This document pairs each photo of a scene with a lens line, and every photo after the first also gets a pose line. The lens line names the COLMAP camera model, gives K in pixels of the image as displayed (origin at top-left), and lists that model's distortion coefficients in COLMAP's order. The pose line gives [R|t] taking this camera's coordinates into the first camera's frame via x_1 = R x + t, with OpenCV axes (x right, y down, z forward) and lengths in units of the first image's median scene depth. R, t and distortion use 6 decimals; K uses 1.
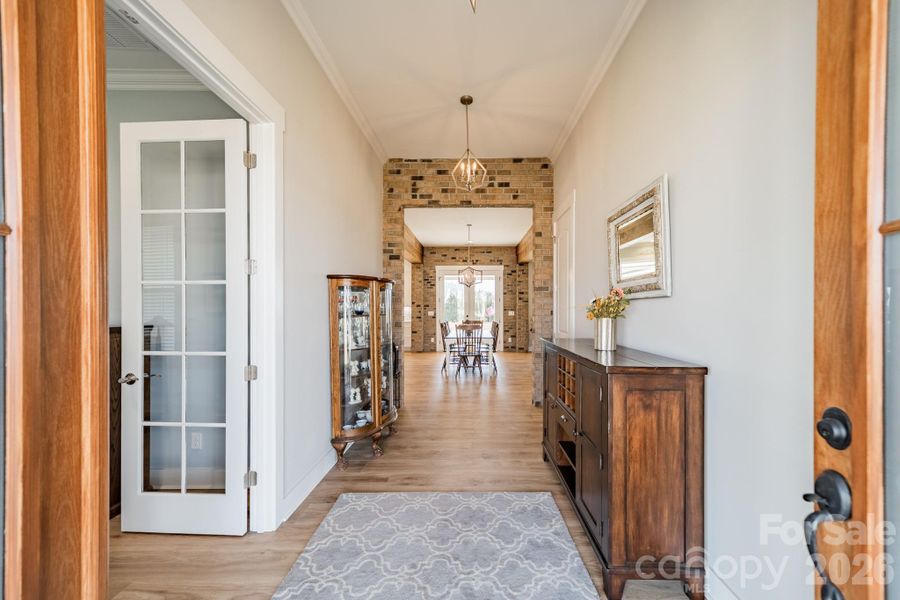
lens RADIAL K [[321.9, 0, 454.0], [0, 321.9, 305.9], [0, 0, 1]] dist [0.008907, -0.000121]
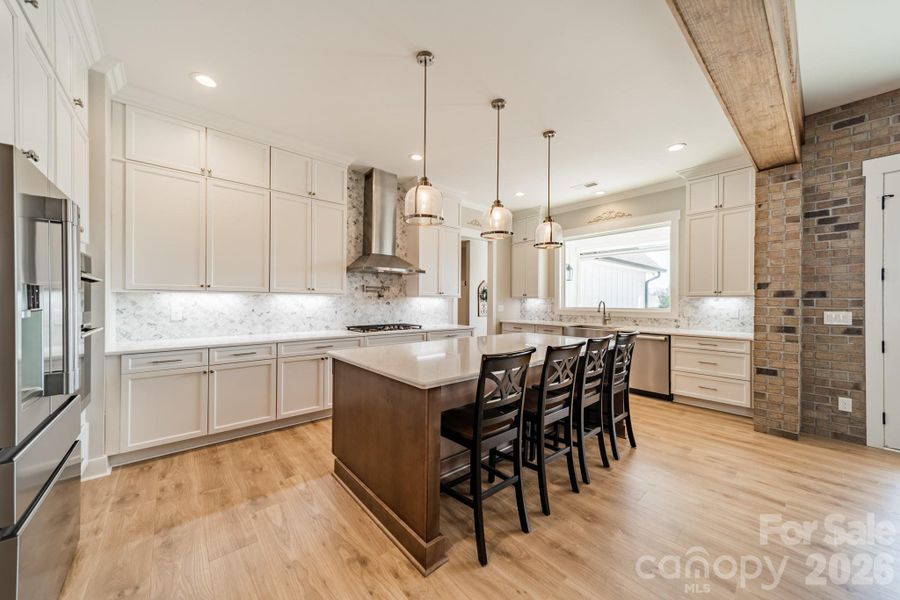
lens RADIAL K [[321.9, 0, 448.7], [0, 321.9, 301.0], [0, 0, 1]] dist [0.008907, -0.000121]
pose [[0.670052, 0.005828, -0.742291, -0.091559], [-0.006891, 0.999975, 0.001631, 0.008933], [0.742282, 0.004022, 0.670076, 0.513914]]
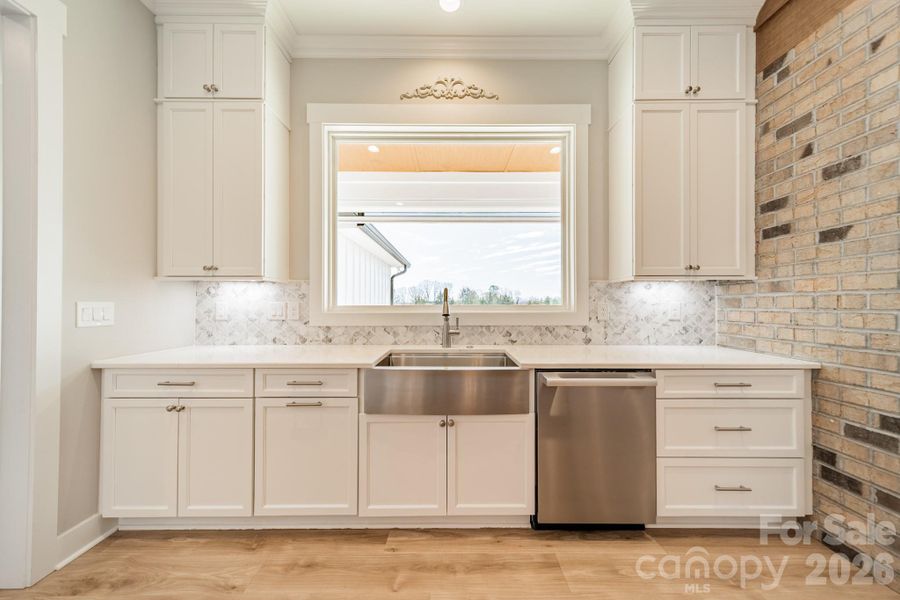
lens RADIAL K [[321.9, 0, 449.7], [0, 321.9, 302.0], [0, 0, 1]] dist [0.008907, -0.000121]
pose [[0.999577, 0.002485, 0.028973, -0.297167], [-0.002174, 0.999939, -0.010789, 0.018352], [-0.028999, 0.010721, 0.999522, 0.812414]]
